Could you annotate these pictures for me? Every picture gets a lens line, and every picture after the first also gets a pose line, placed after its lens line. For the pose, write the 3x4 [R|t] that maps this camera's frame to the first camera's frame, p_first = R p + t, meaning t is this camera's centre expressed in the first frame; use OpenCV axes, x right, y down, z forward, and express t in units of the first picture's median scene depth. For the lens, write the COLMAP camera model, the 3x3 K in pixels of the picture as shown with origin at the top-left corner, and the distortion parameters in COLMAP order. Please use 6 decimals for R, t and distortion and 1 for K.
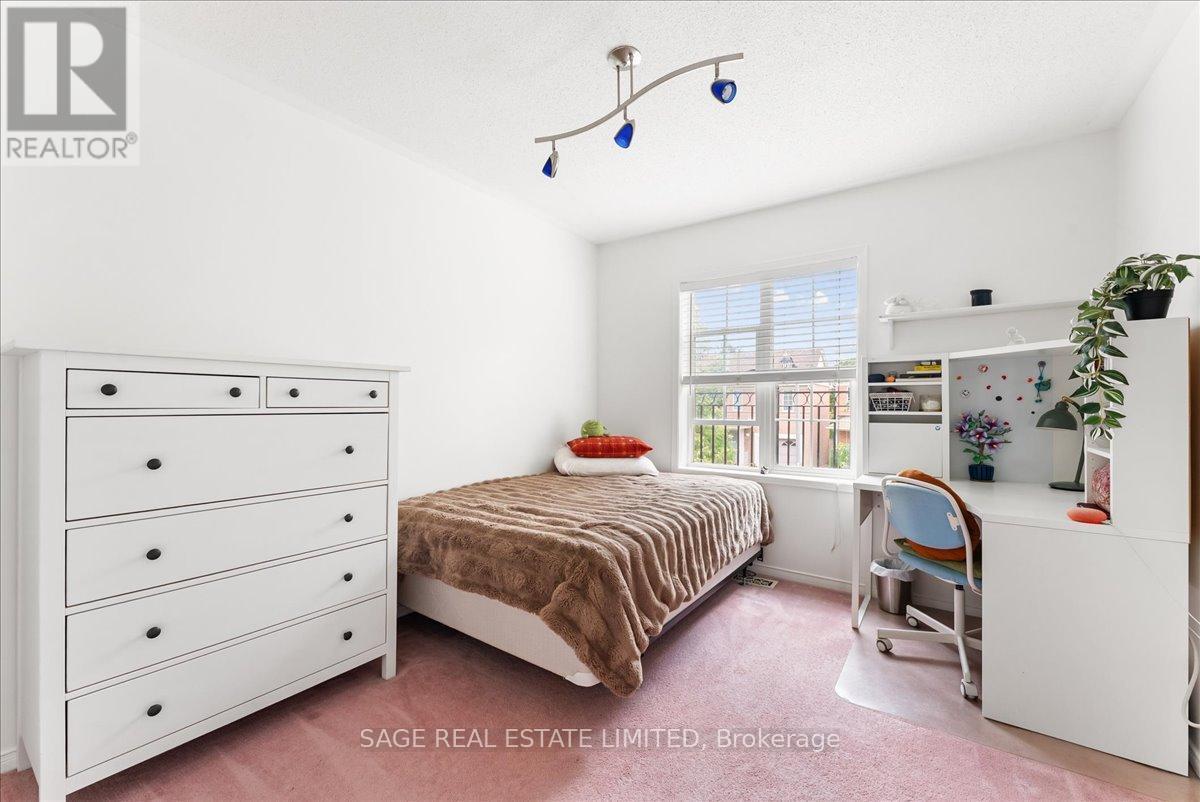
lens RADIAL K [[488.3, 0, 599.0], [0, 488.3, 405.5], [0, 0, 1]] dist [-0.007417, 0.000579]
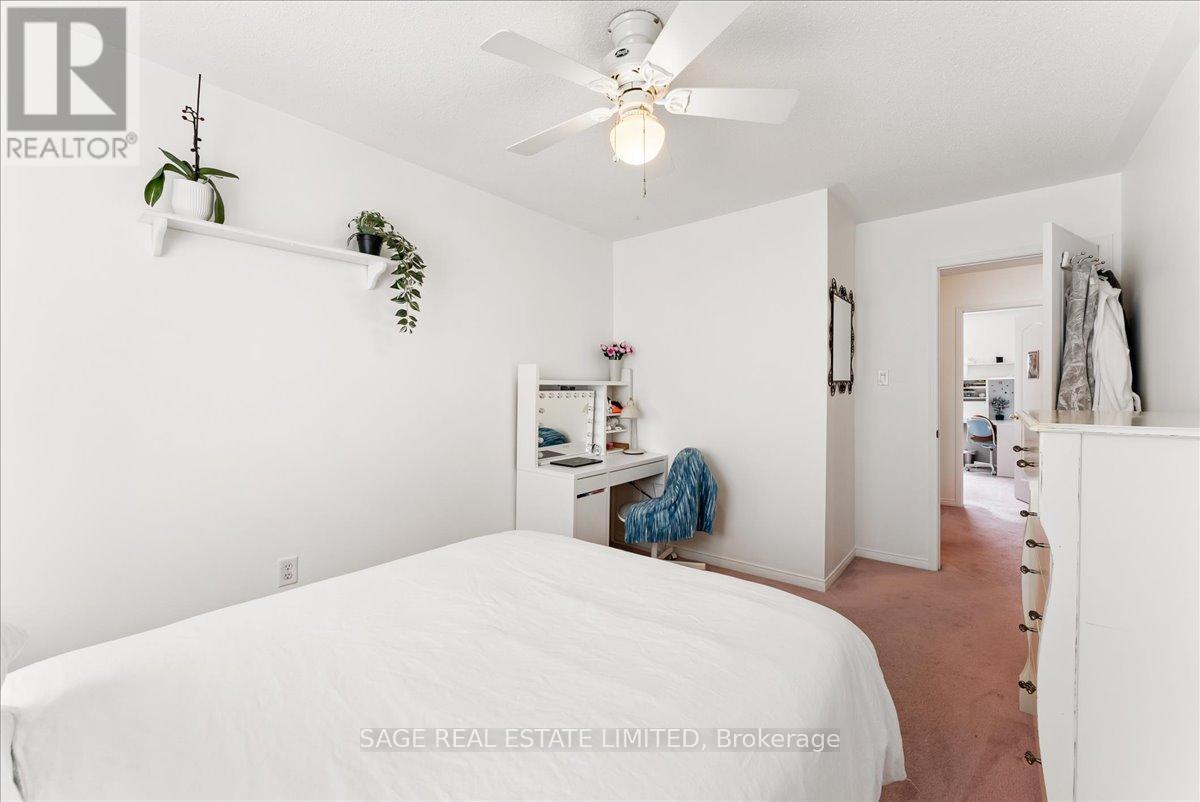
lens RADIAL K [[488.3, 0, 600.2], [0, 488.3, 397.2], [0, 0, 1]] dist [-0.007417, 0.000579]
pose [[0.998229, -0.007793, -0.058979, -1.516308], [0.008372, 0.999919, 0.009573, -0.037734], [0.058900, -0.010050, 0.998213, -2.164150]]
